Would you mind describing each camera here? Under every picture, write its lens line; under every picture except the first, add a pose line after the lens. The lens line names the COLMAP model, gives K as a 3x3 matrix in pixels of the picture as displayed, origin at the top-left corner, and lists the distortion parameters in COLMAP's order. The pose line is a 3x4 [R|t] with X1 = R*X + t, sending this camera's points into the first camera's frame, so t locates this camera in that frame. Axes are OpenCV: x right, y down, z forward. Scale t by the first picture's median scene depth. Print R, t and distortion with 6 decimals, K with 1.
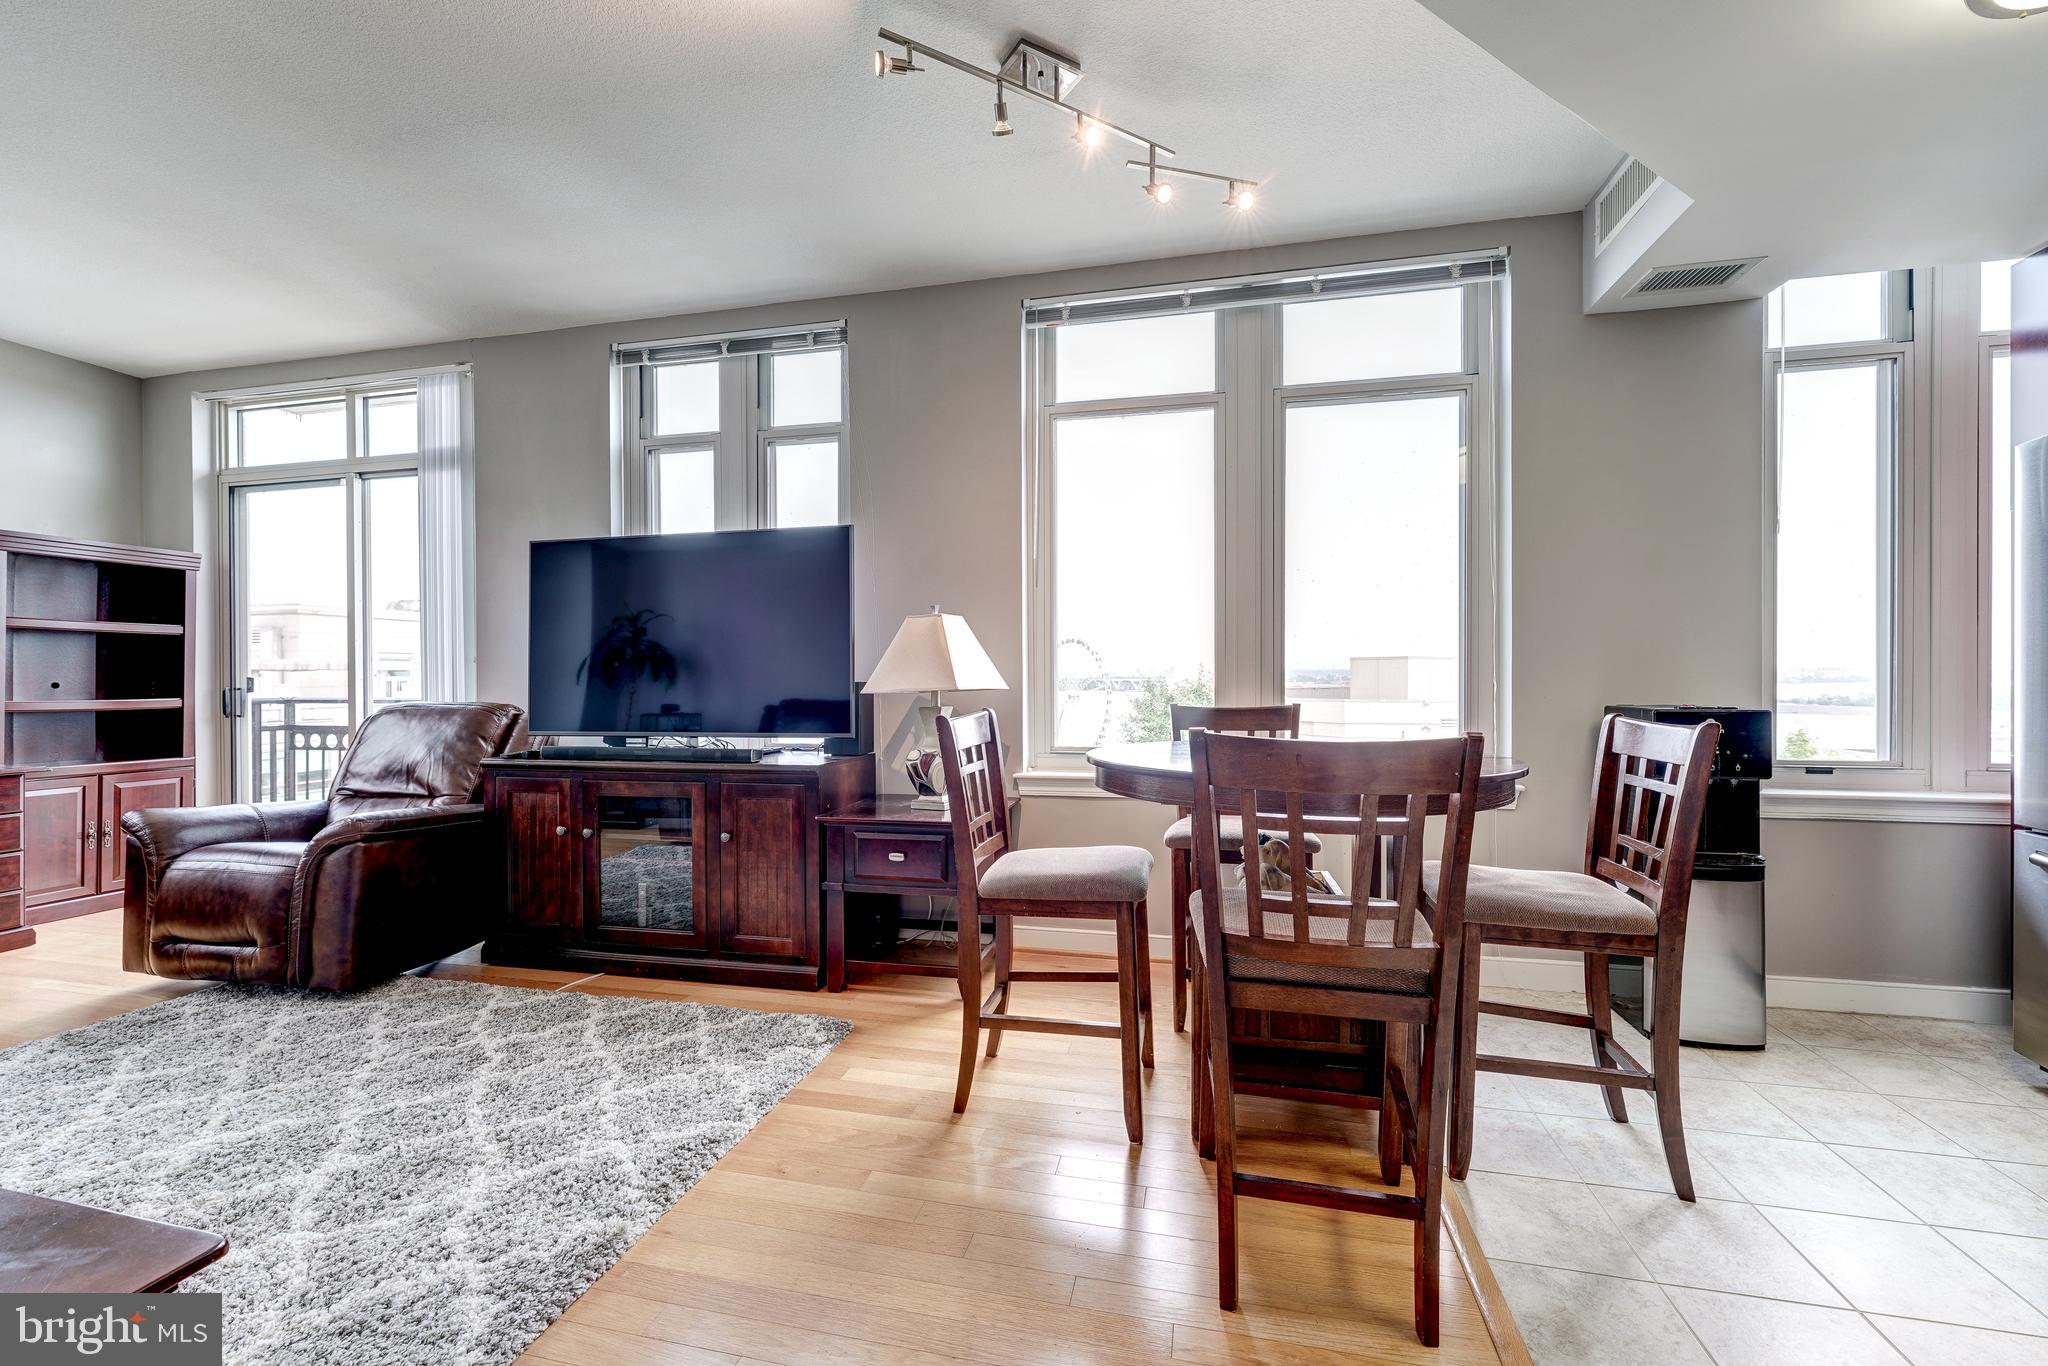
lens RADIAL K [[837.0, 0, 1023.2], [0, 837.0, 677.8], [0, 0, 1]] dist [-0.001569, 0.000453]
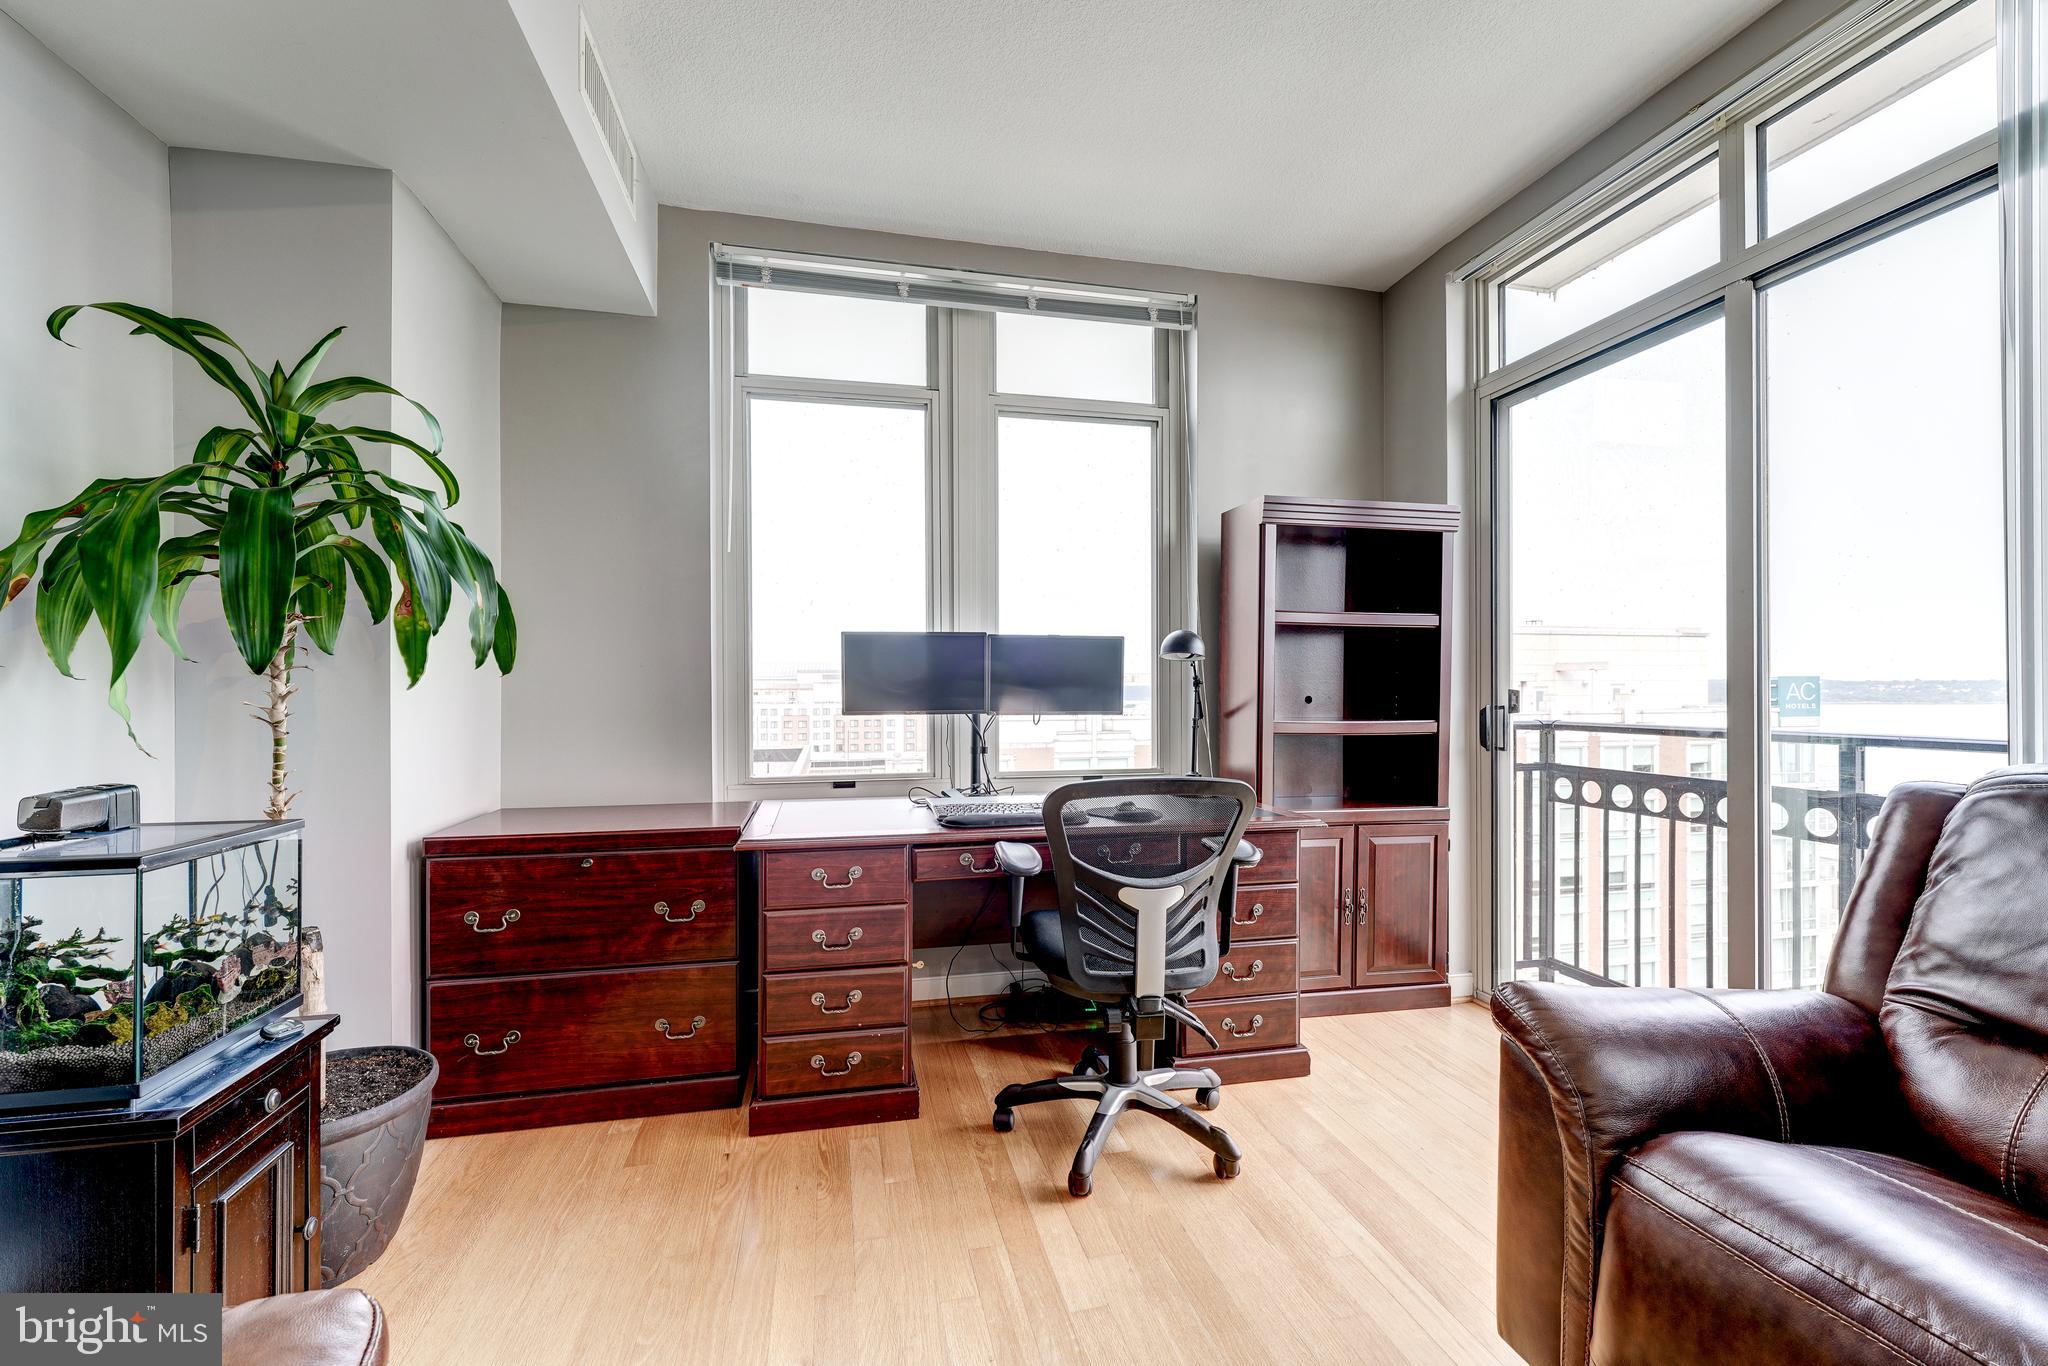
lens RADIAL K [[837.0, 0, 1030.6], [0, 837.0, 695.0], [0, 0, 1]] dist [-0.001569, 0.000453]
pose [[0.446190, 0.005677, -0.894920, -0.672655], [0.006188, 0.999936, 0.009428, -0.007674], [0.894917, -0.009745, 0.446126, 0.491119]]
